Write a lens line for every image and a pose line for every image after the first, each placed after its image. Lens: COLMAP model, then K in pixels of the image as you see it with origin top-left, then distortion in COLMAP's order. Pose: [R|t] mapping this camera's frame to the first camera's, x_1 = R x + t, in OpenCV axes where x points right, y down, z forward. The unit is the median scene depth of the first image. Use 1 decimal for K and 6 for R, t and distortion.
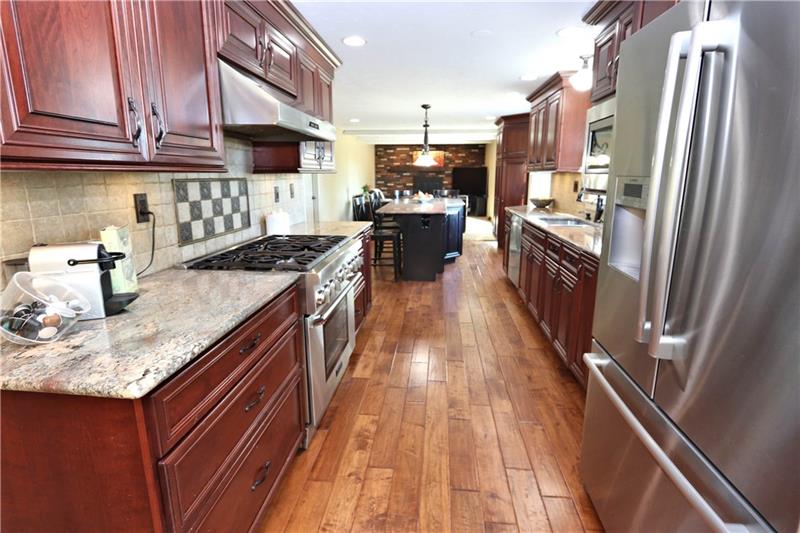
lens RADIAL K [[390.2, 0, 407.7], [0, 390.2, 251.5], [0, 0, 1]] dist [-0.015818, 0.000727]
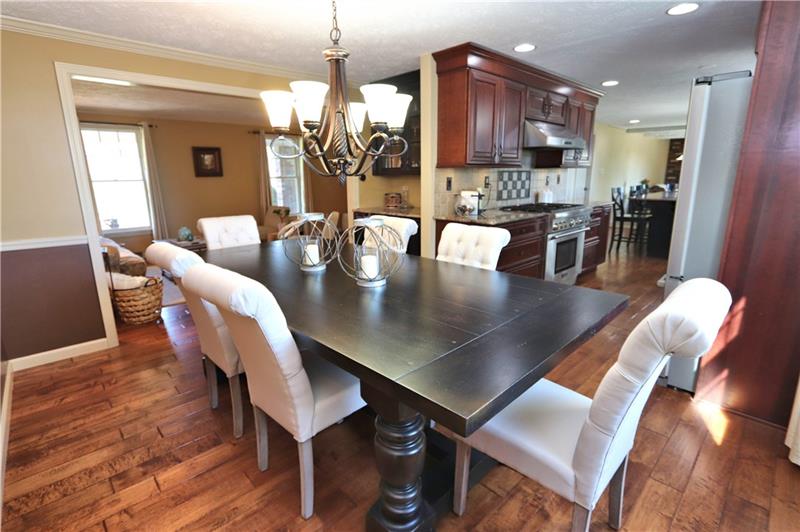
lens RADIAL K [[390.2, 0, 394.9], [0, 390.2, 257.1], [0, 0, 1]] dist [-0.015818, 0.000727]
pose [[0.746106, 0.138631, -0.651235, 0.429304], [-0.123509, 0.989926, 0.069228, 0.198087], [0.654271, 0.028781, 0.755712, -0.952390]]
